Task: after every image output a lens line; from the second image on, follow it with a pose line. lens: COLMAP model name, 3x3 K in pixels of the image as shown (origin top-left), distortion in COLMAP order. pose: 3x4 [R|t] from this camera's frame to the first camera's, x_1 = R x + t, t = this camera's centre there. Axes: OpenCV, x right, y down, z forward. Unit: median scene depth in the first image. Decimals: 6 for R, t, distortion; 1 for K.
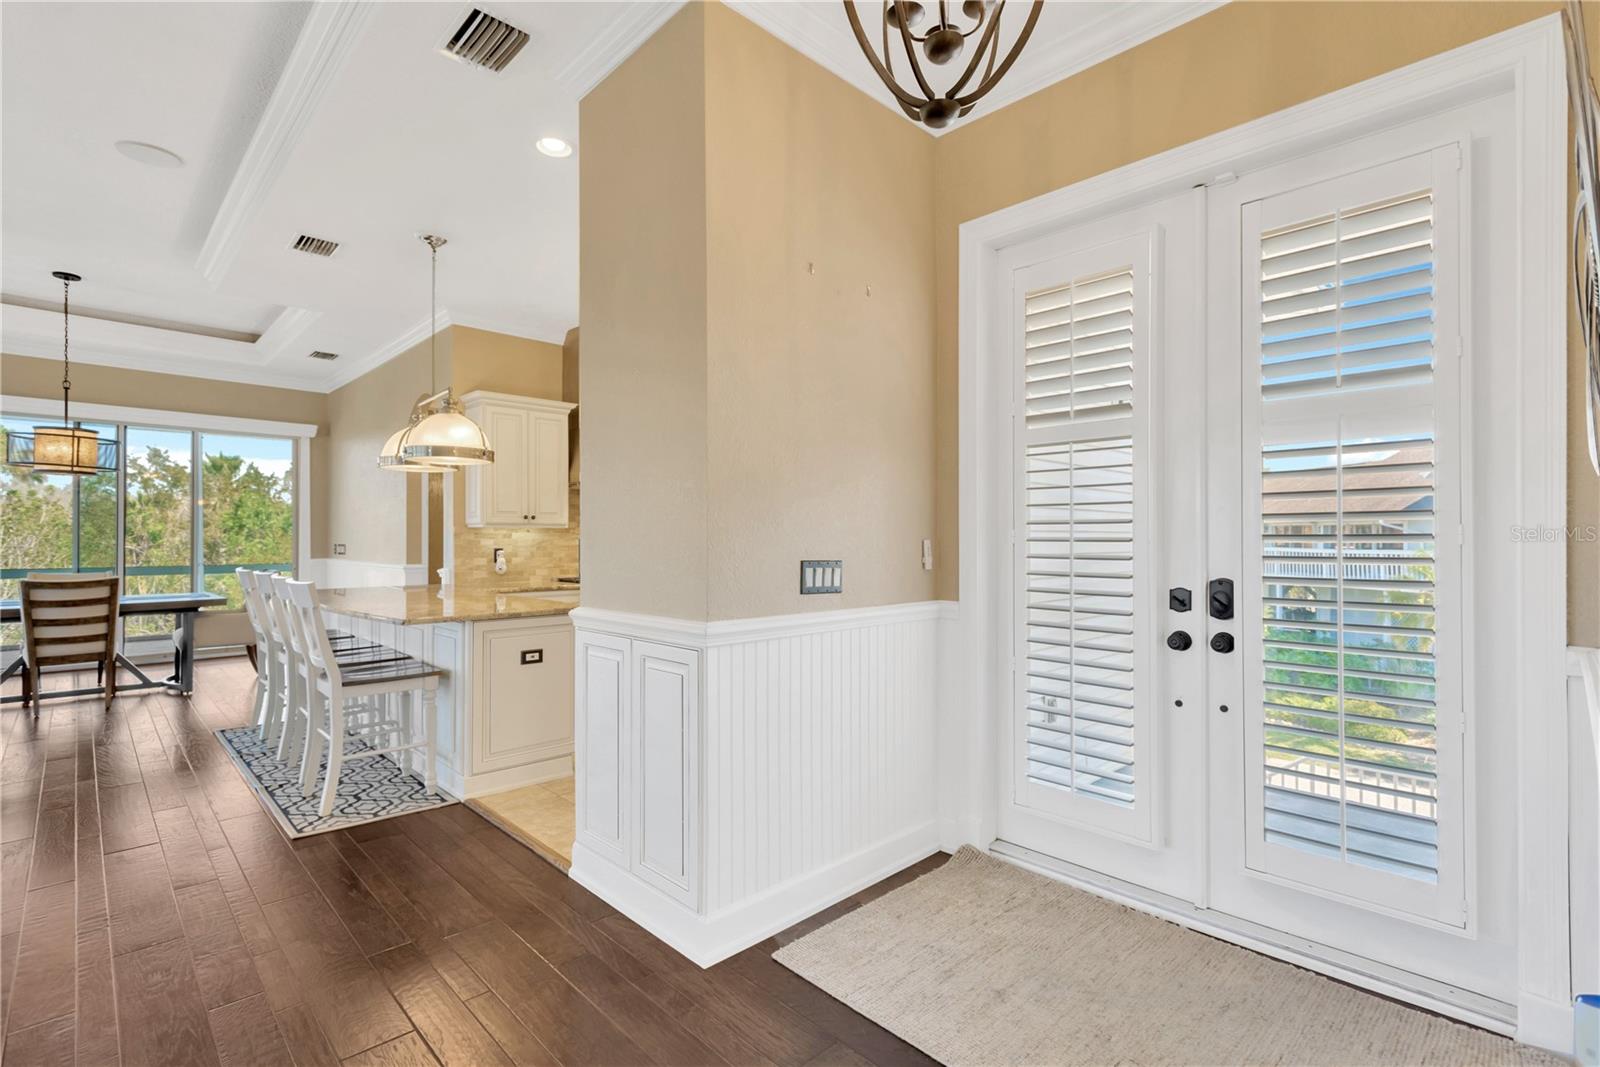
lens RADIAL K [[751.7, 0, 794.1], [0, 751.7, 534.2], [0, 0, 1]] dist [0.013723, -0.004963]
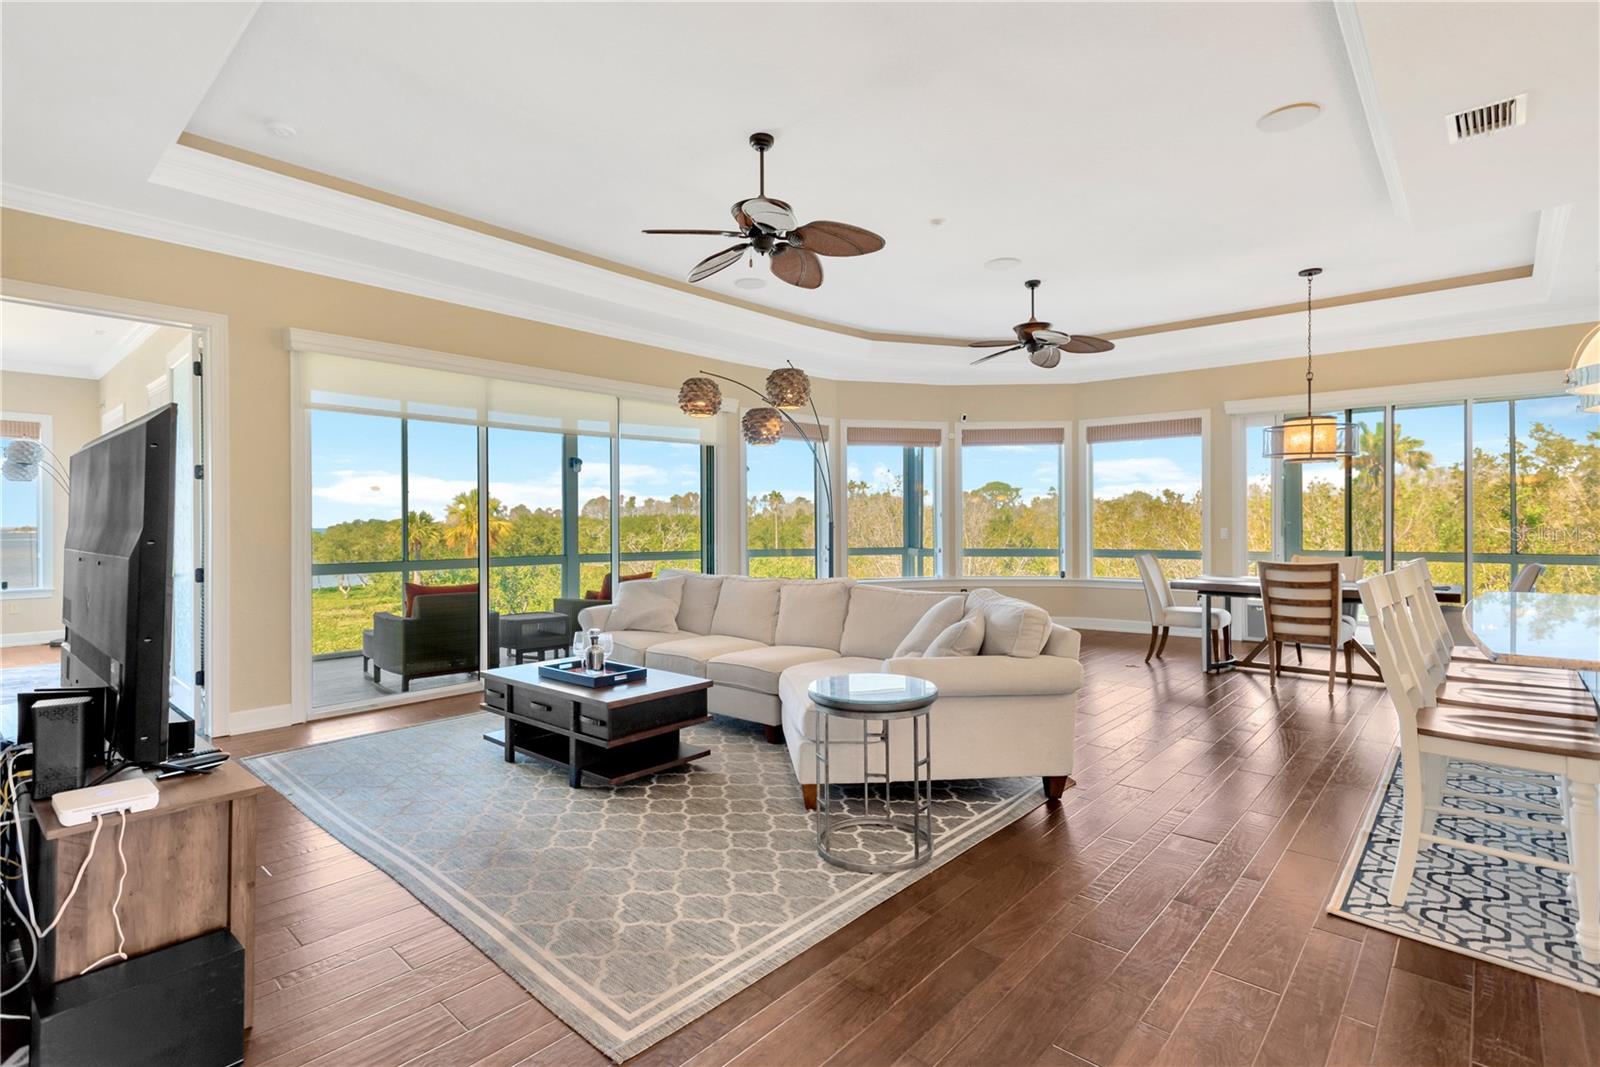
lens RADIAL K [[751.7, 0, 797.4], [0, 751.7, 532.3], [0, 0, 1]] dist [0.013723, -0.004963]
pose [[0.068799, 0.008303, -0.997596, 0.036021], [0.010763, 0.999901, 0.009064, 0.001065], [0.997573, -0.011361, 0.068702, 0.219729]]
